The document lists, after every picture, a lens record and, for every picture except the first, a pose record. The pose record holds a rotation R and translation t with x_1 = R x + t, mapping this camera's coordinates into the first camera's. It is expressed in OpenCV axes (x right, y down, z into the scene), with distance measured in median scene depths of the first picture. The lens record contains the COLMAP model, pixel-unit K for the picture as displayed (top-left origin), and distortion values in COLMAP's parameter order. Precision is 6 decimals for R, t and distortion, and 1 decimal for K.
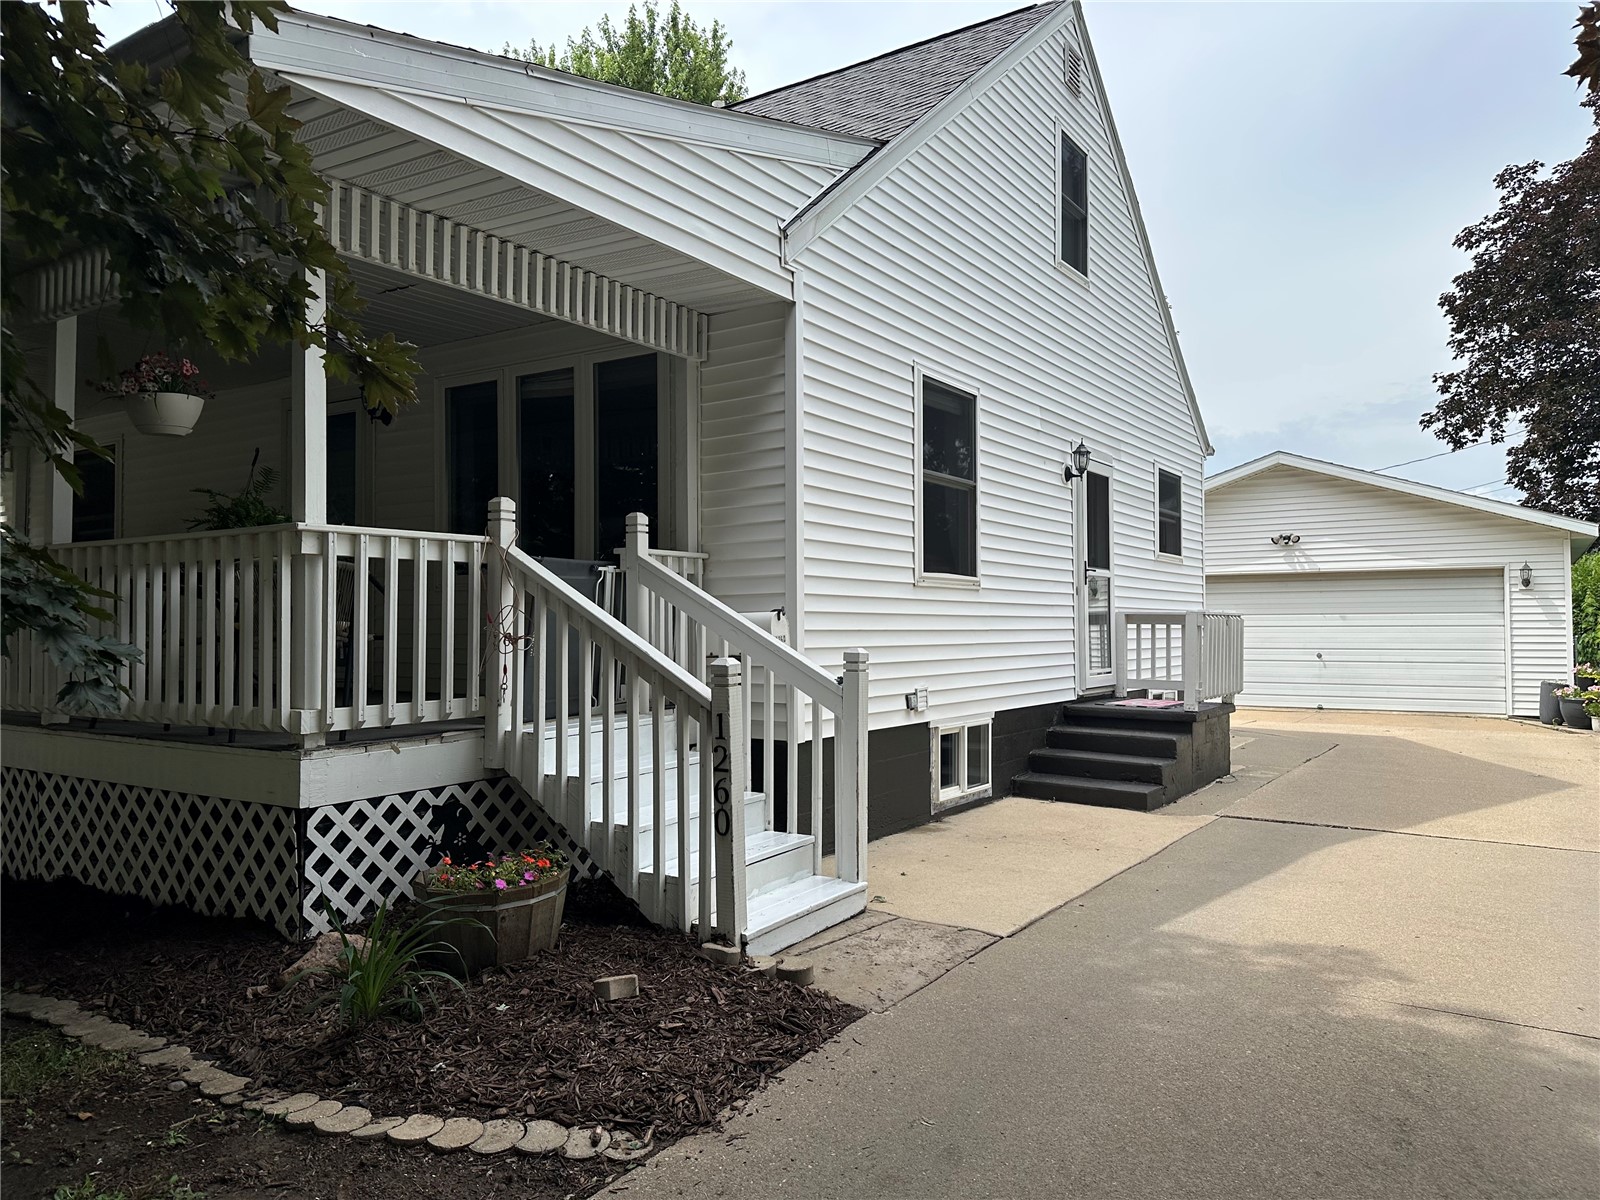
lens RADIAL K [[1119.1, 0, 815.7], [0, 1119.1, 602.5], [0, 0, 1]] dist [0.033958, -0.051589]
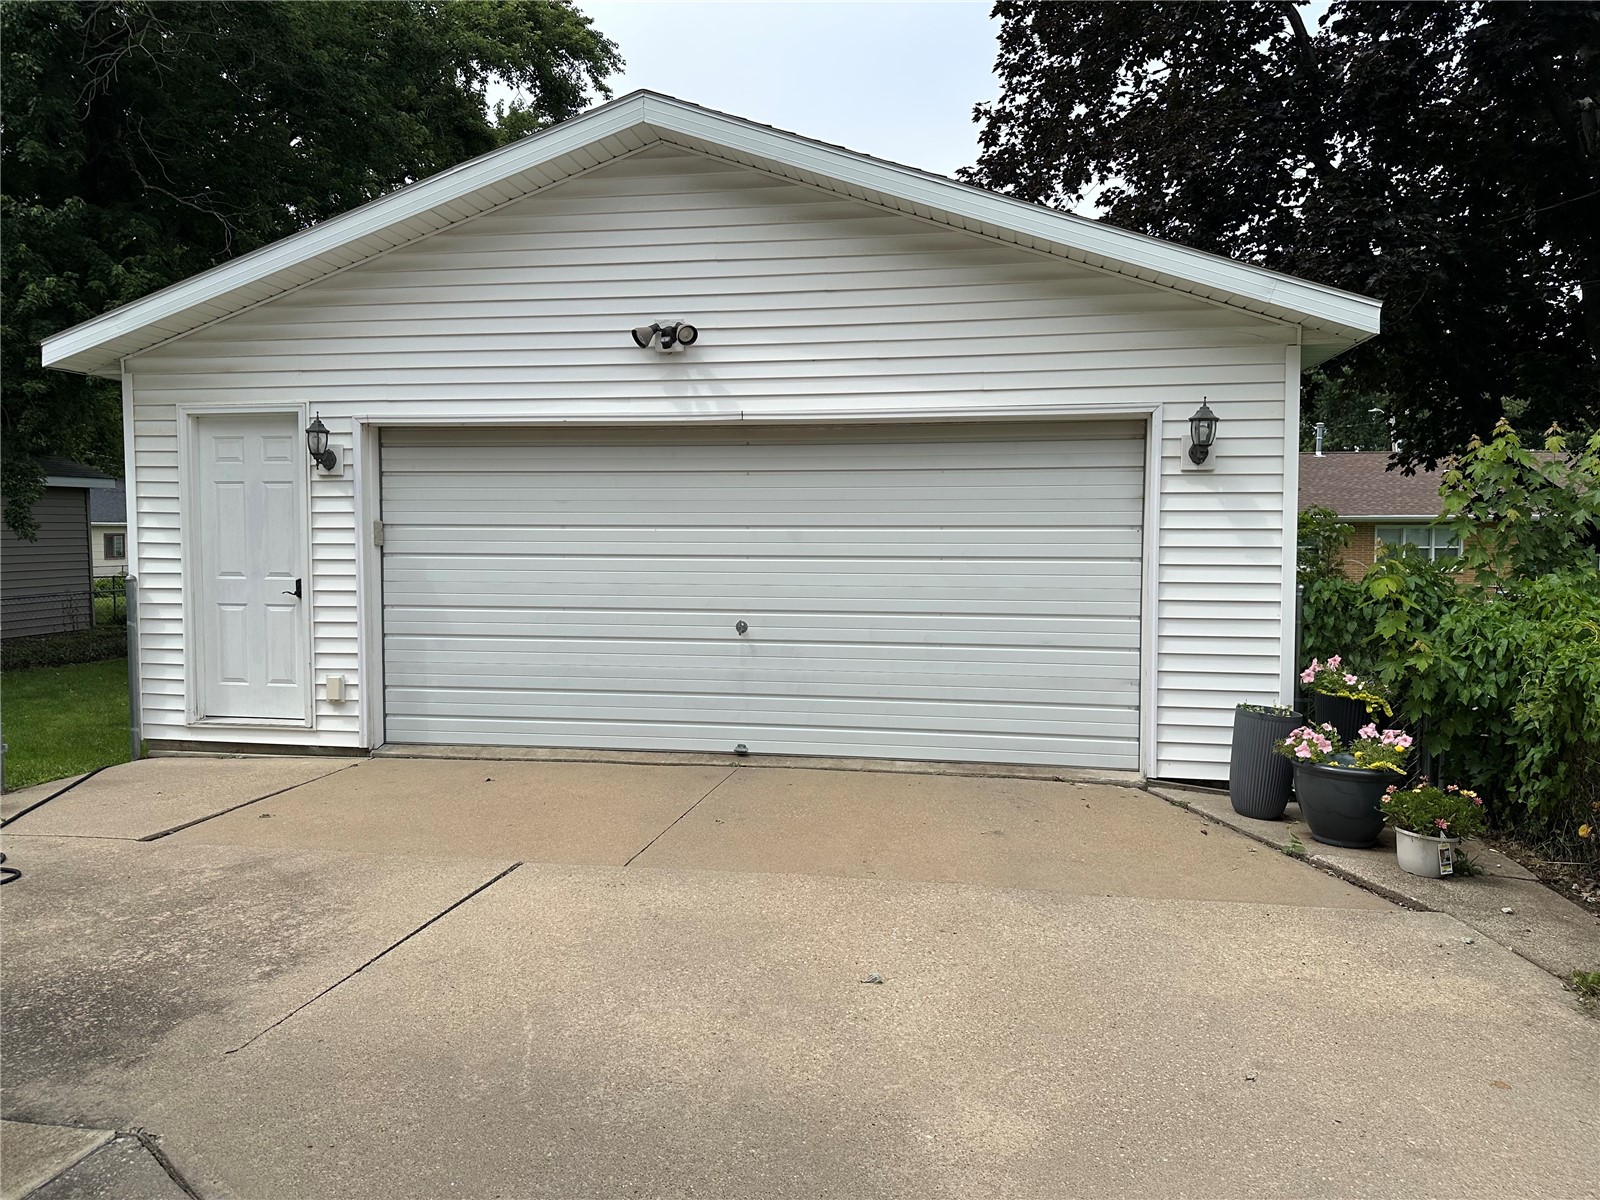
lens RADIAL K [[1119.1, 0, 799.5], [0, 1119.1, 600.5], [0, 0, 1]] dist [0.033958, -0.051589]
pose [[0.928237, -0.021971, 0.371339, 0.212699], [-0.013239, 0.995670, 0.092005, -0.000226], [-0.371753, -0.090319, 0.923928, 0.413978]]
